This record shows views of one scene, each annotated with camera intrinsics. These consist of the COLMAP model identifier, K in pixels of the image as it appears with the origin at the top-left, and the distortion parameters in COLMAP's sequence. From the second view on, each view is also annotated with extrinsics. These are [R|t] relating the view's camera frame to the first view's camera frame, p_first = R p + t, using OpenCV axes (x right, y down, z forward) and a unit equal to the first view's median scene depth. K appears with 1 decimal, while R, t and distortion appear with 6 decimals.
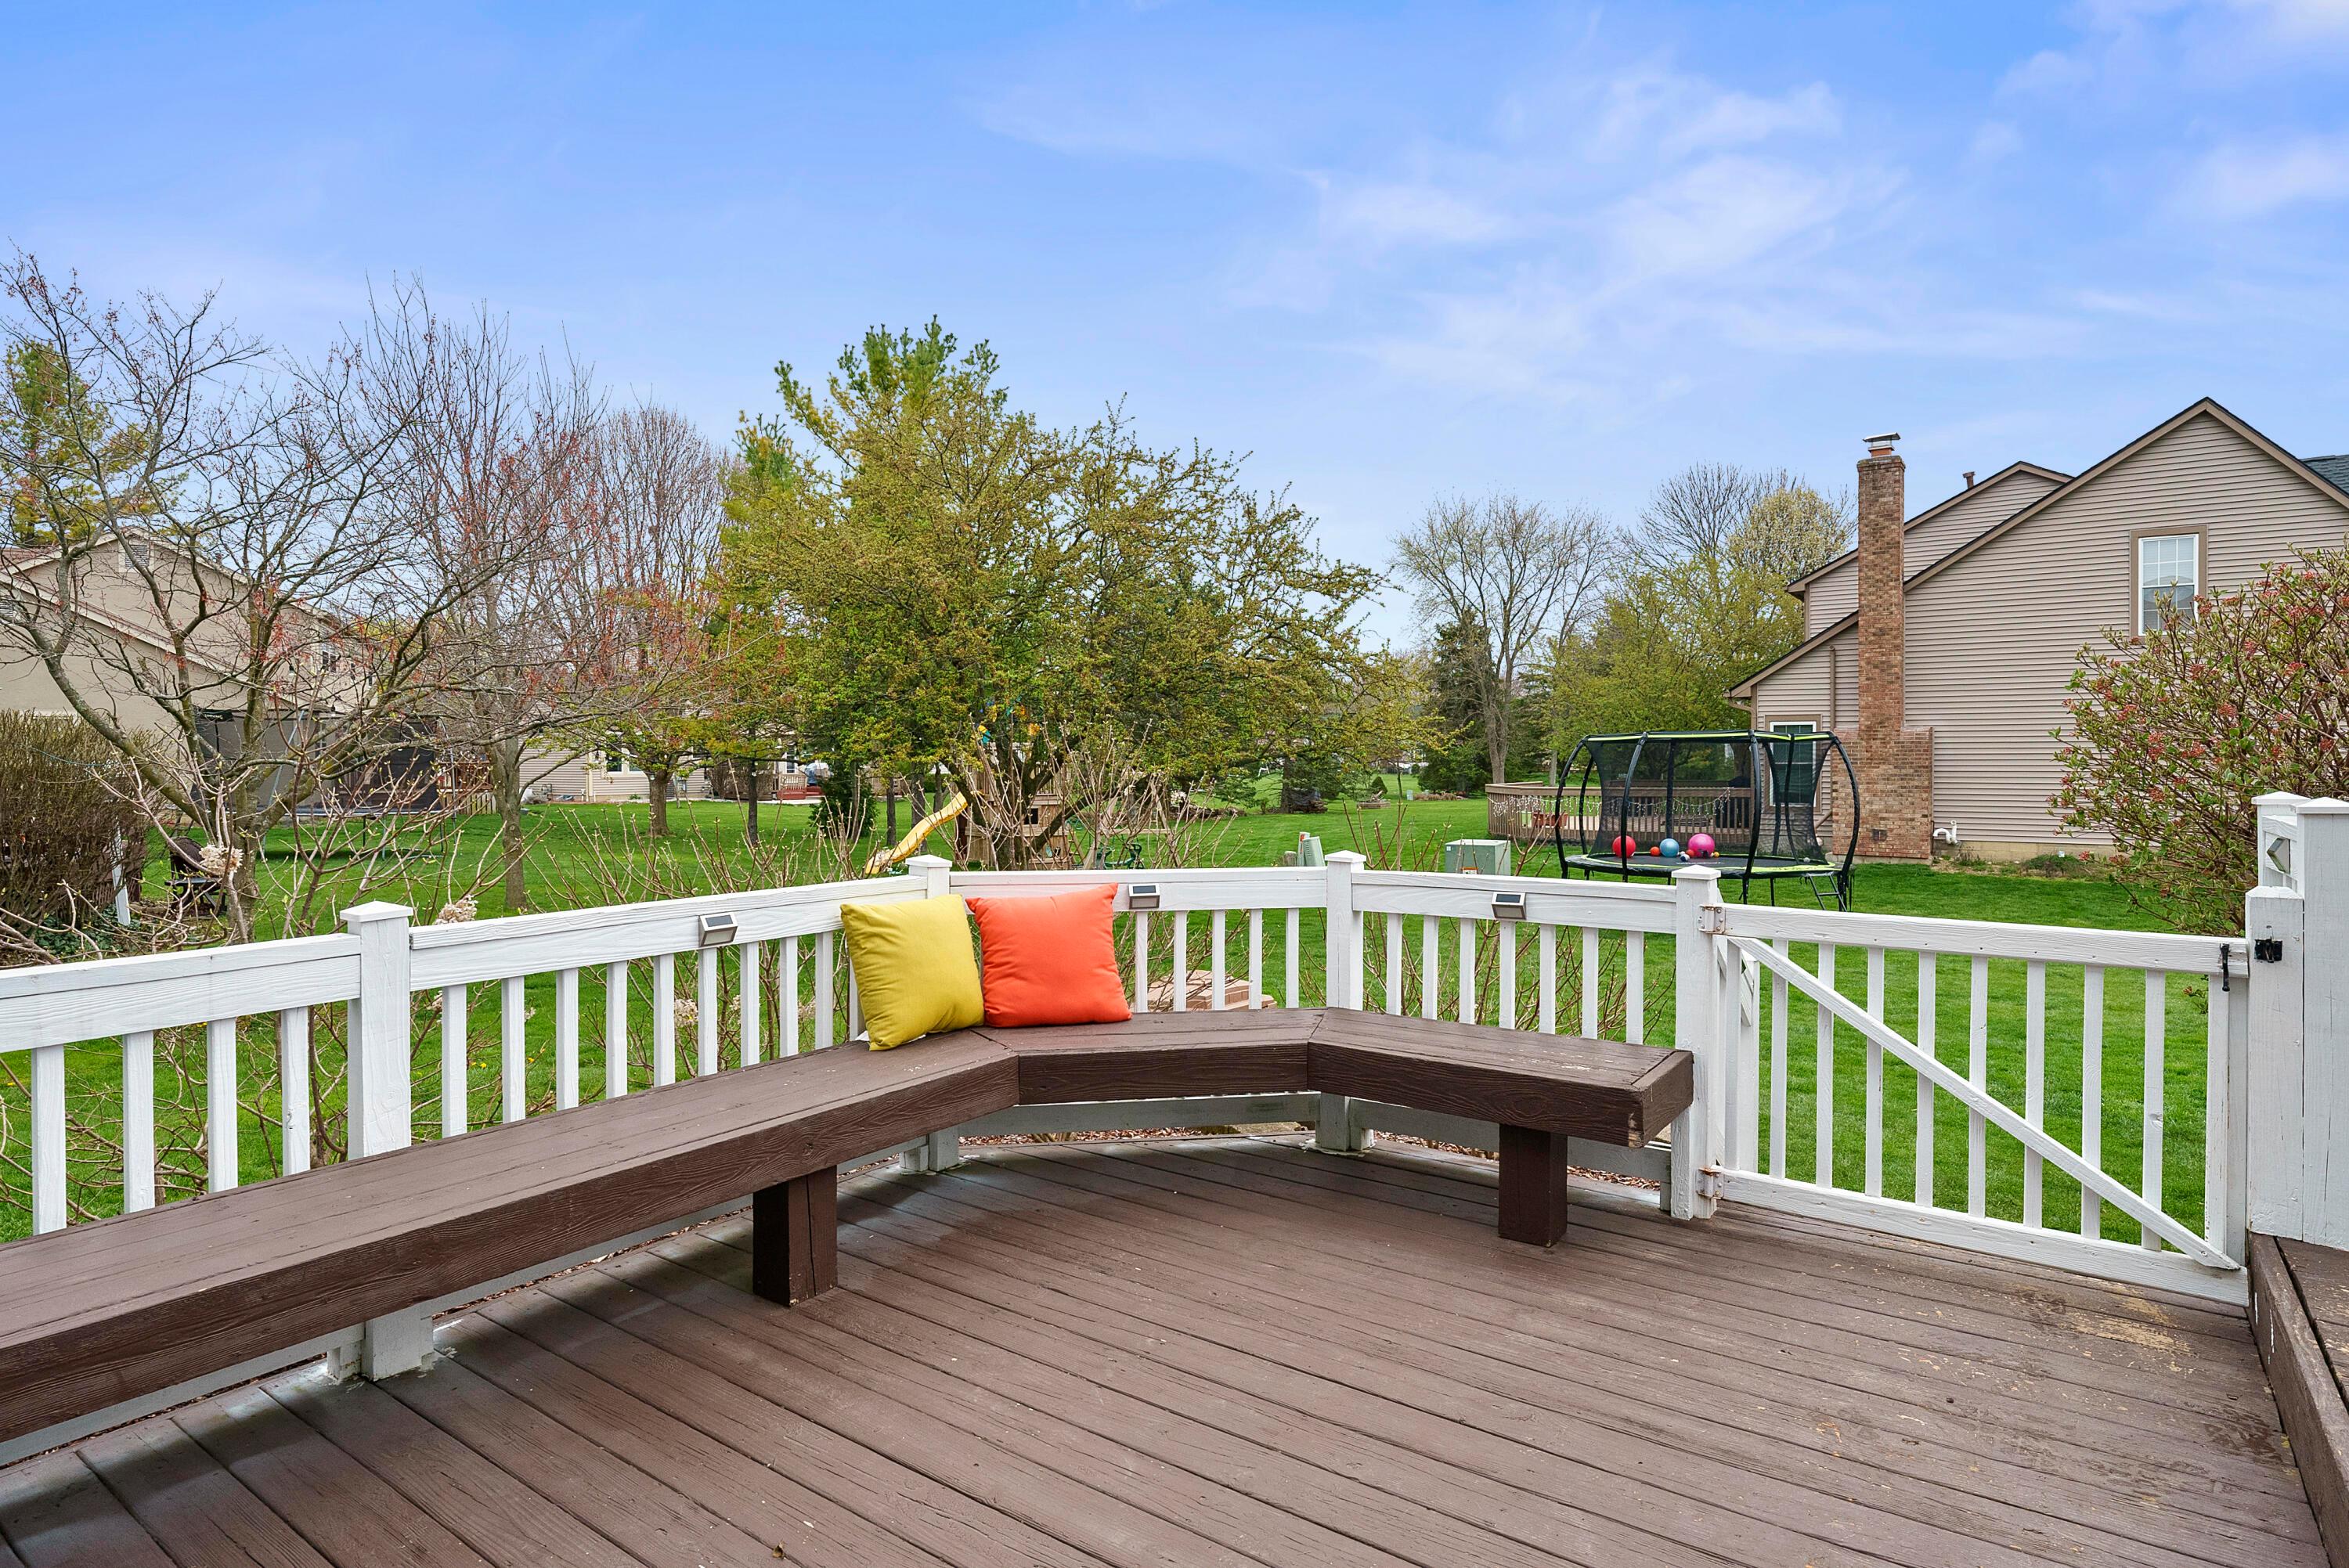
lens RADIAL K [[1254.2, 0, 1174.5], [0, 1254.2, 784.0], [0, 0, 1]] dist [0.004161, 0.000499]
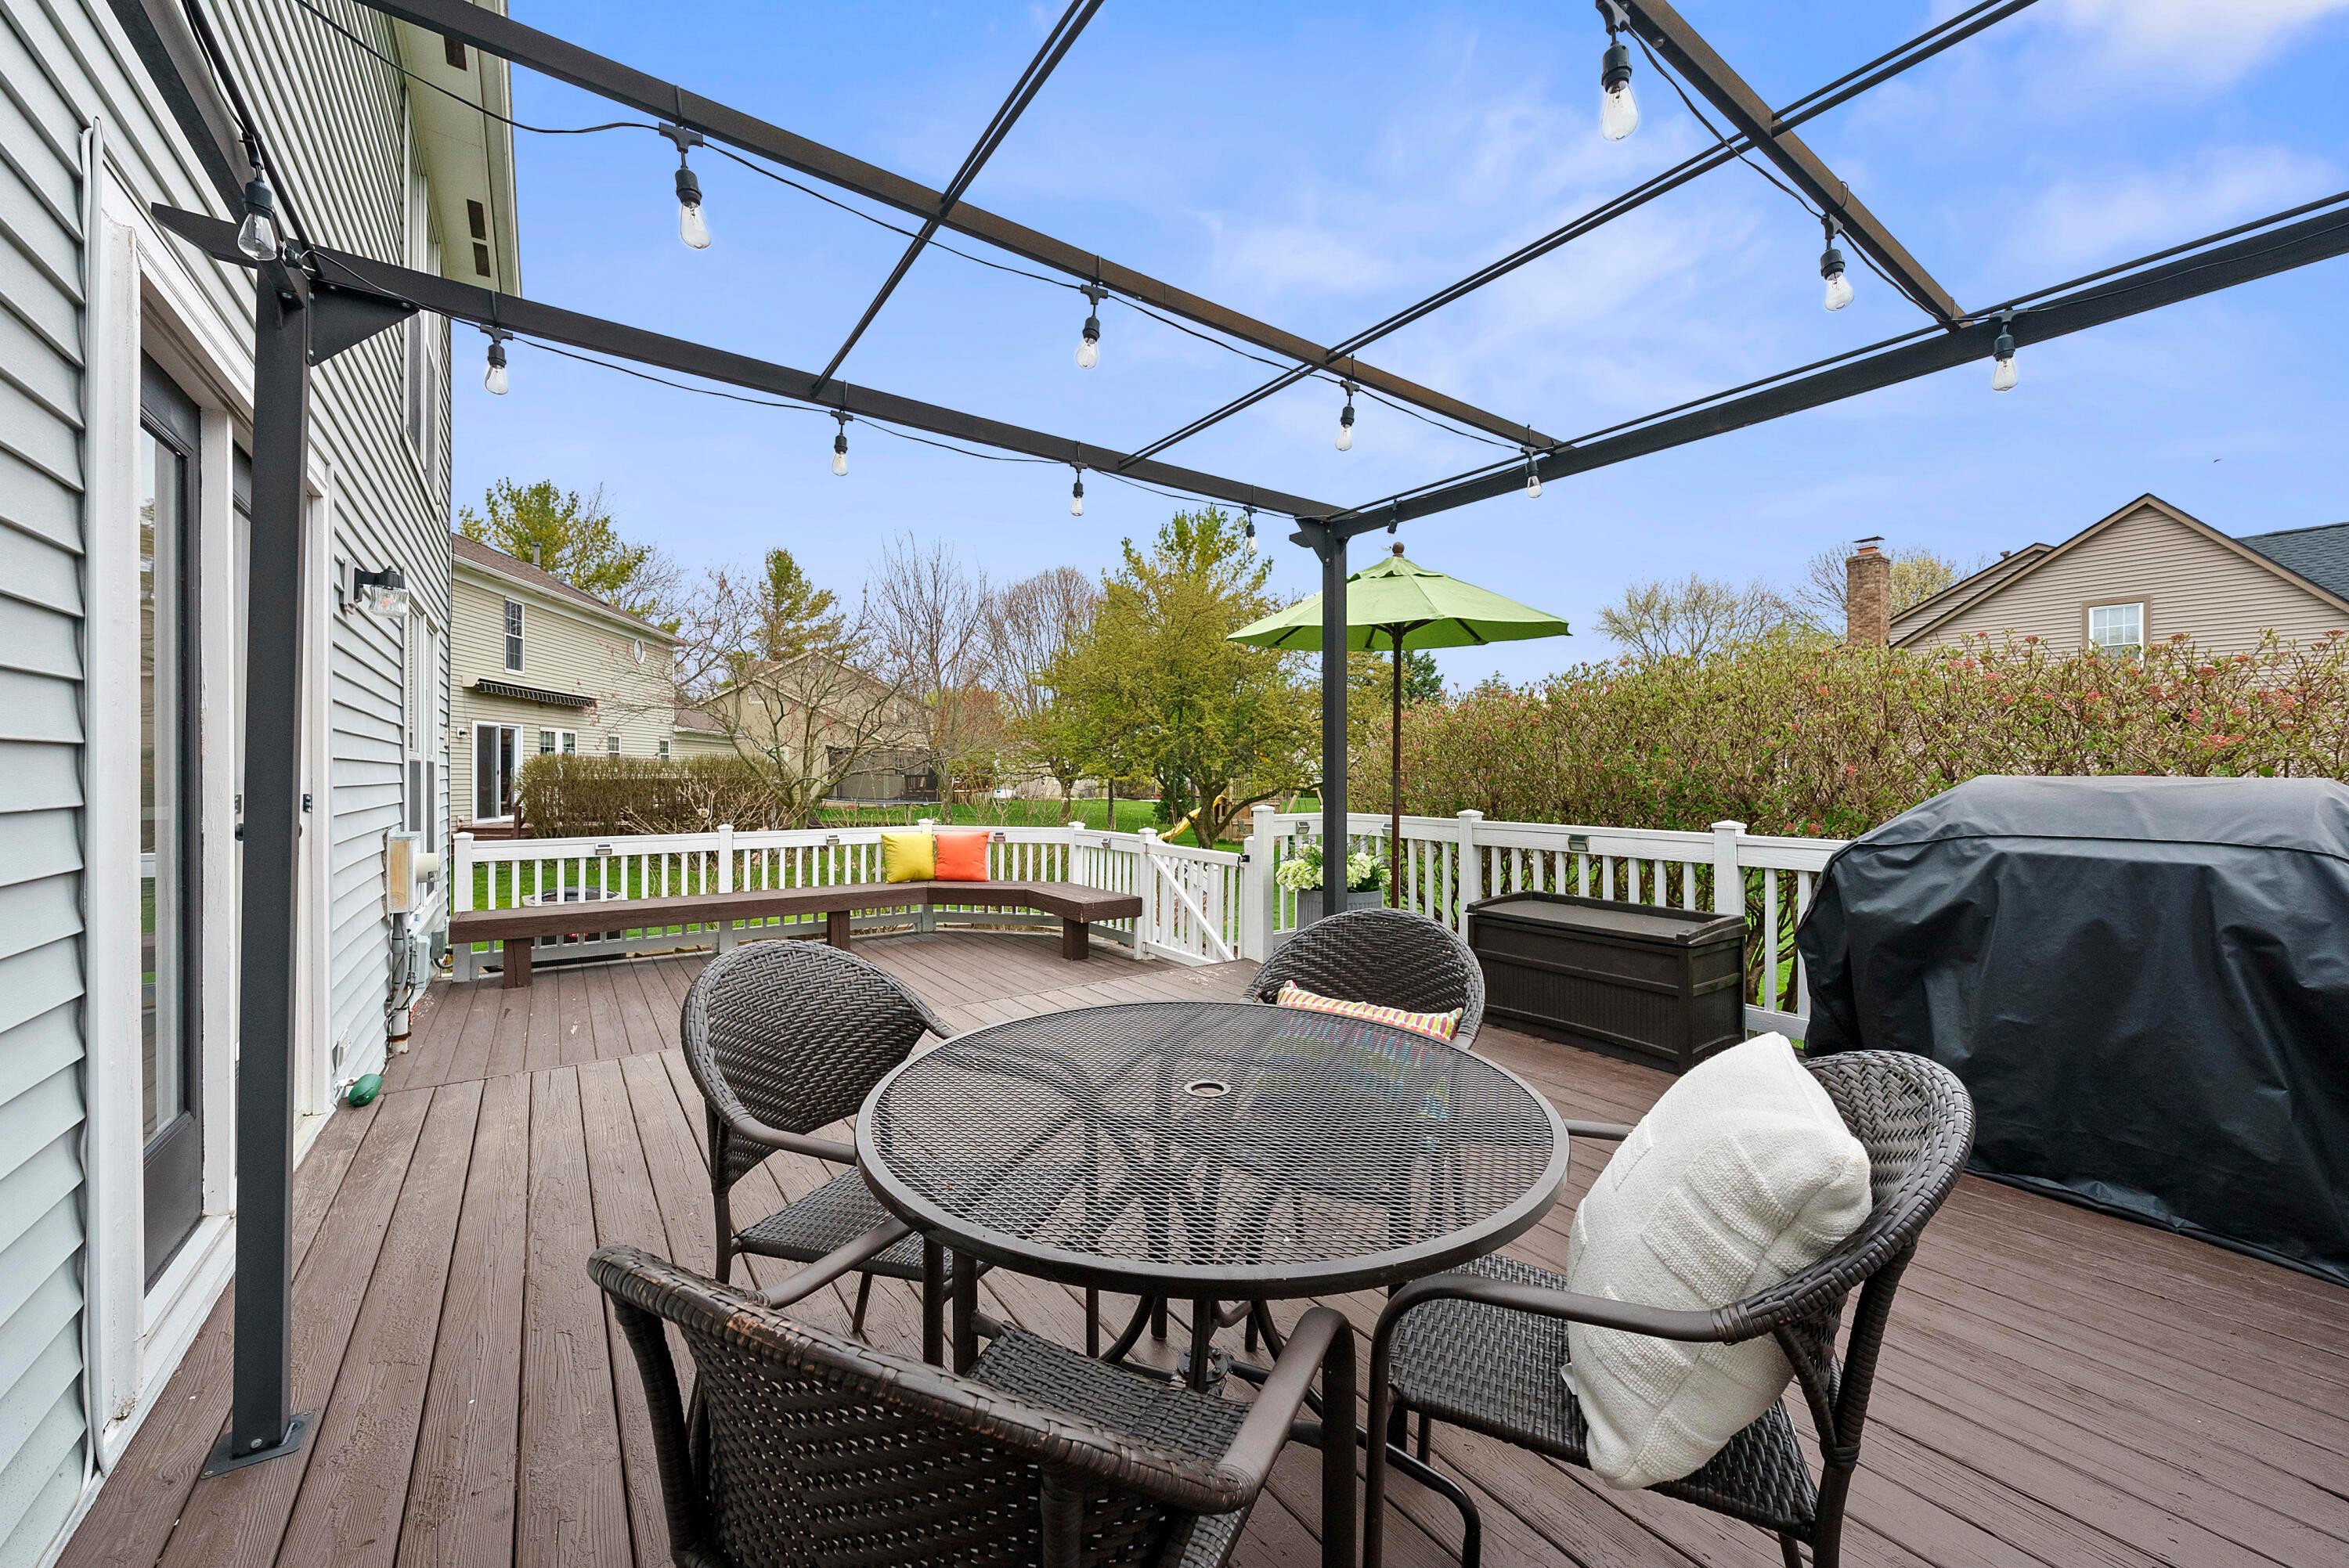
lens RADIAL K [[886.1, 0, 1174.5], [0, 886.1, 784.0], [0, 0, 1]] dist [0.000031, 0.000042]
pose [[0.946635, 0.008769, -0.322190, 0.599532], [-0.011173, 0.999922, -0.005613, -0.010970], [0.322115, 0.008913, 0.946658, -0.427969]]
